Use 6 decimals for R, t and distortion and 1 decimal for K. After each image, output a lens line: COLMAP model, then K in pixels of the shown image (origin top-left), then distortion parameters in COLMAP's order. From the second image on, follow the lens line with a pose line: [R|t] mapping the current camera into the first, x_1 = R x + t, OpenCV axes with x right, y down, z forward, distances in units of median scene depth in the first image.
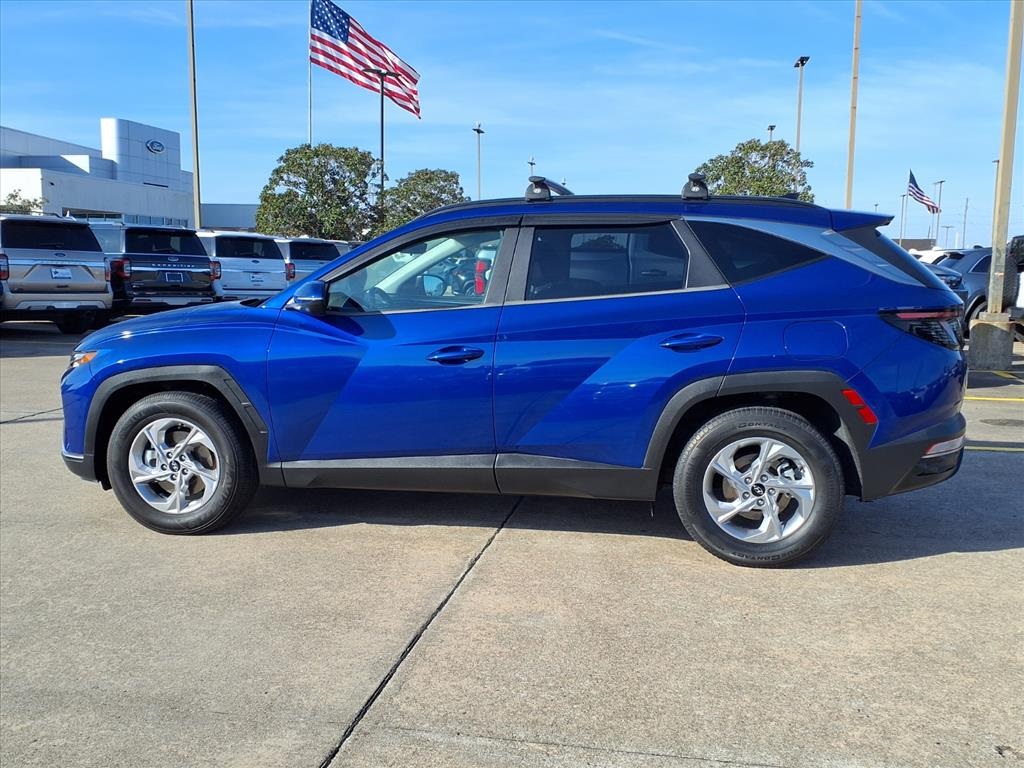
lens RADIAL K [[979.2, 0, 512.0], [0, 979.2, 384.0], [0, 0, 1]] dist [0.030049, -0.004930]
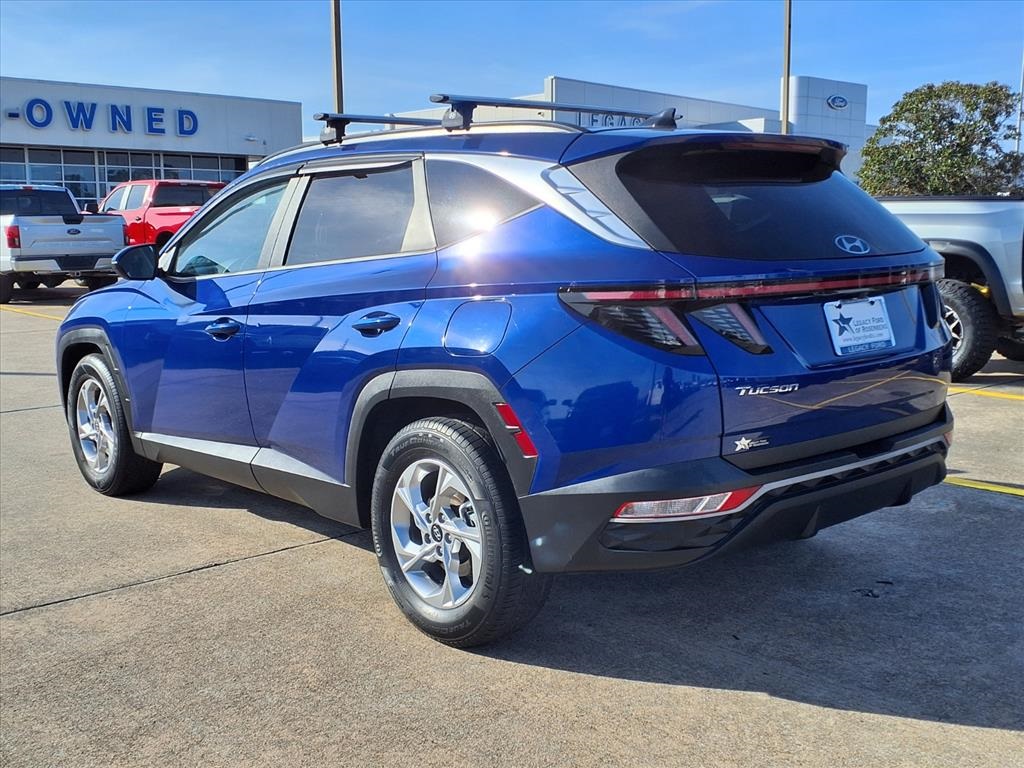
lens RADIAL K [[1079.3, 0, 512.0], [0, 1079.3, 384.0], [0, 0, 1]] dist [0.044274, -0.029959]
pose [[0.784416, 0.070883, -0.616171, 0.729338], [-0.059341, 0.997468, 0.039203, -0.032211], [0.617389, 0.005813, 0.786636, 0.395273]]
